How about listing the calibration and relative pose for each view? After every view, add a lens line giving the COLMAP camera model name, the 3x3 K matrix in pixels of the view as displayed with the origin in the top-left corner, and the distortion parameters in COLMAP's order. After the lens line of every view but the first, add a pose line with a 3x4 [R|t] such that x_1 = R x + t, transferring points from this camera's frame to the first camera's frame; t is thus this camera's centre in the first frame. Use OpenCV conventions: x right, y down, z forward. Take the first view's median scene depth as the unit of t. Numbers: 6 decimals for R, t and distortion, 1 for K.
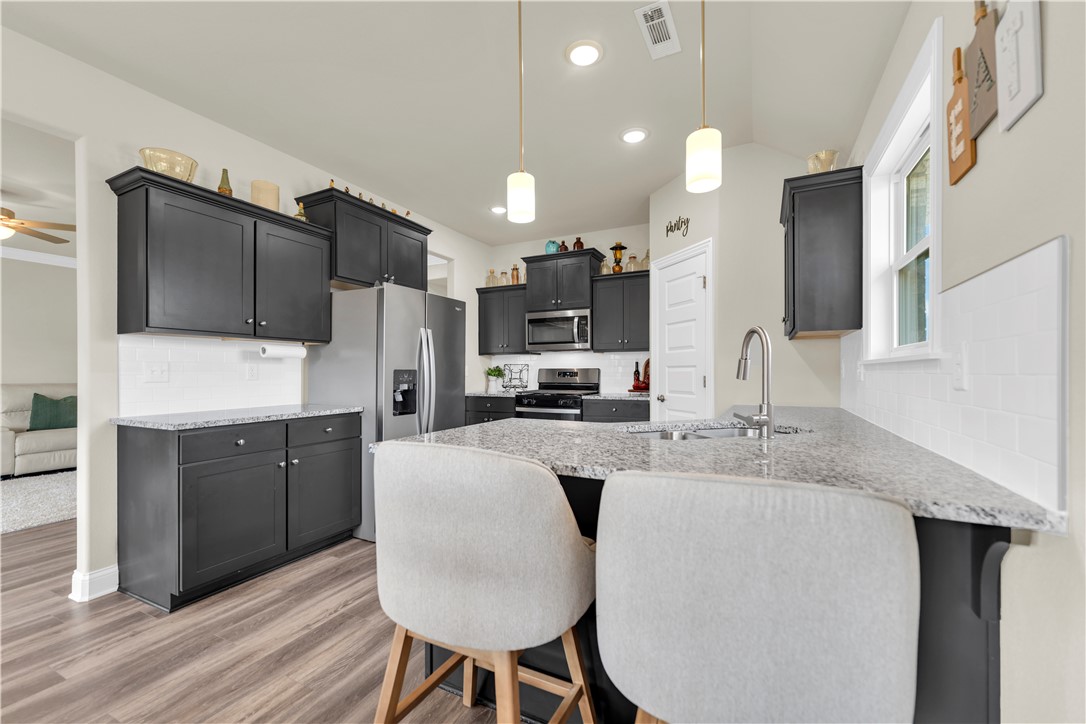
lens RADIAL K [[441.5, 0, 532.4], [0, 441.5, 373.7], [0, 0, 1]] dist [0.002585, 0.000622]
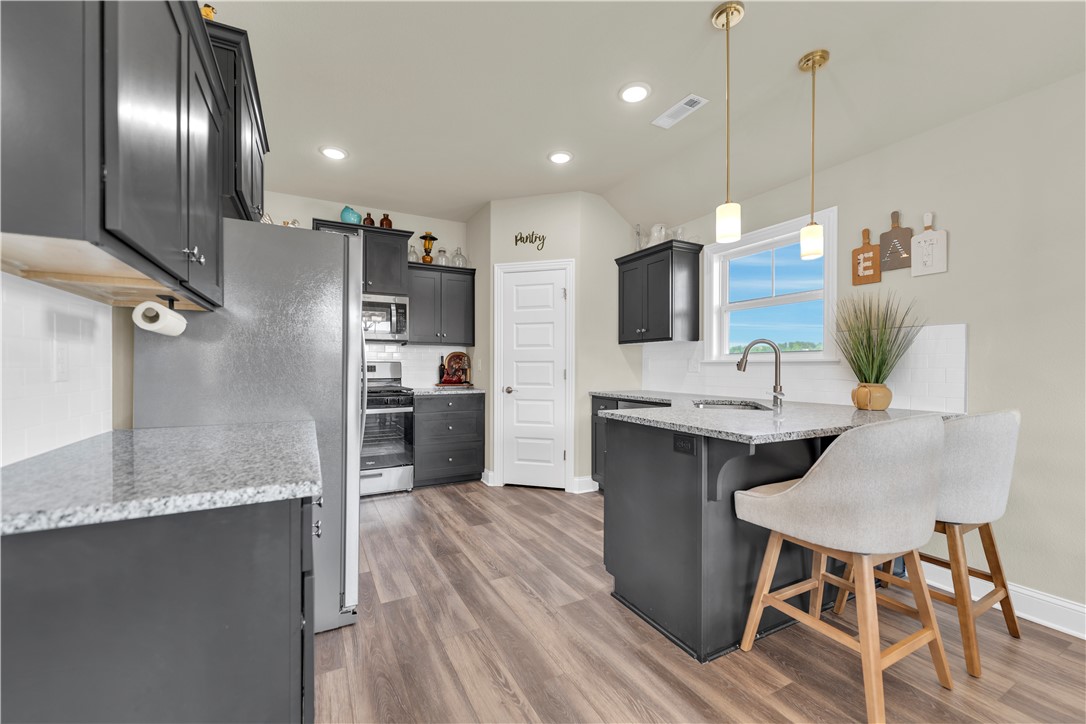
lens RADIAL K [[441.5, 0, 535.0], [0, 441.5, 367.8], [0, 0, 1]] dist [0.002585, 0.000622]
pose [[0.578766, 0.001041, 0.815493, -0.466198], [-0.000386, 0.999999, -0.001003, 0.000836], [-0.815493, 0.000266, 0.578767, 0.254145]]
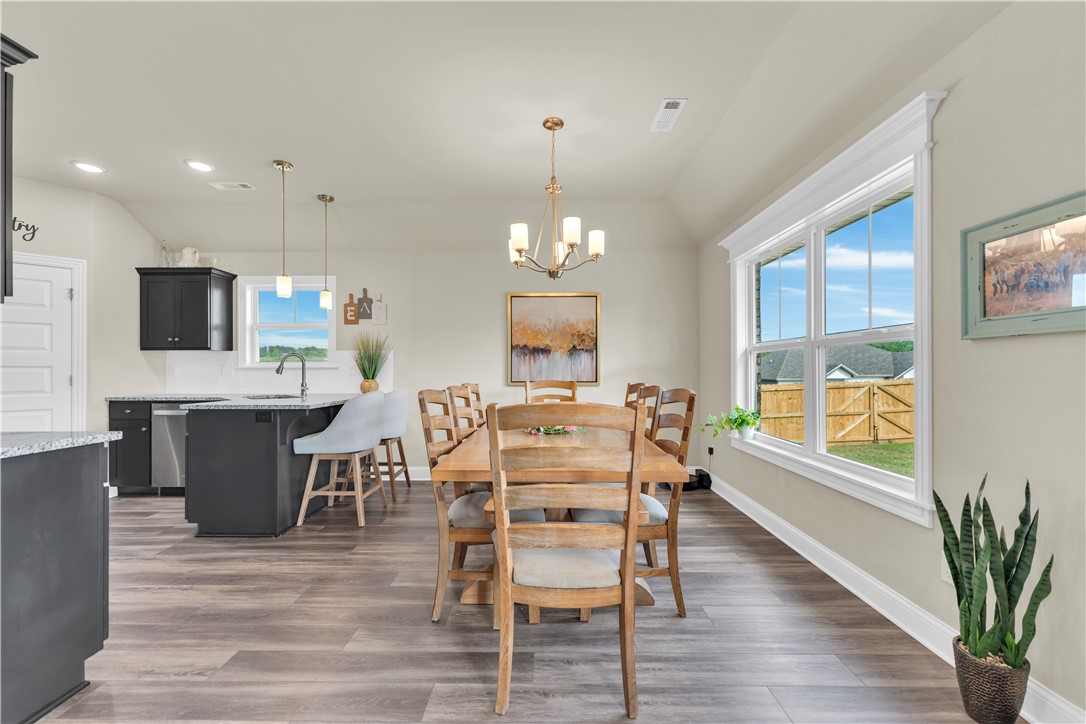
lens RADIAL K [[441.5, 0, 547.9], [0, 441.5, 367.6], [0, 0, 1]] dist [0.002585, 0.000622]
pose [[-0.452176, 0.009681, 0.891876, -0.857216], [0.009112, 0.999939, -0.006234, 0.002179], [-0.891882, 0.005308, -0.452237, 0.291888]]
